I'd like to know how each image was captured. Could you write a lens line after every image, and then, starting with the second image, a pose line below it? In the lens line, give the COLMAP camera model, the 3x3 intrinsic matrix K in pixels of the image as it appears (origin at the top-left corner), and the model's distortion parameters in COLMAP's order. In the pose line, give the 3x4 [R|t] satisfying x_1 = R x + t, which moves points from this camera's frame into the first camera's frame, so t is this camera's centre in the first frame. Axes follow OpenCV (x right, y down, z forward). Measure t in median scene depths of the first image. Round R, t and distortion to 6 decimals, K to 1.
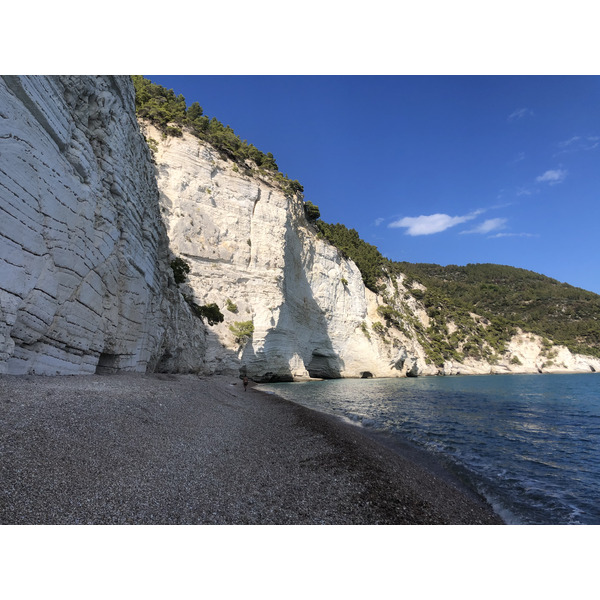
lens RADIAL K [[486.7, 0, 300.0], [0, 486.7, 300.0], [0, 0, 1]] dist [0.119620, -0.243465]
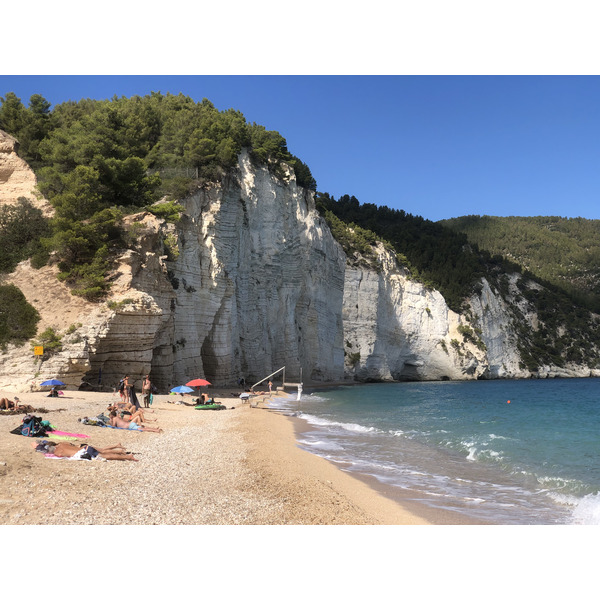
lens RADIAL K [[899.9, 0, 300.0], [0, 899.9, 300.0], [0, 0, 1]] dist [0.122674, -0.018988]
pose [[0.985534, -0.016404, -0.168682, 0.169112], [0.027692, 0.997515, 0.064787, -0.244529], [0.167201, -0.068521, 0.983539, -1.561325]]
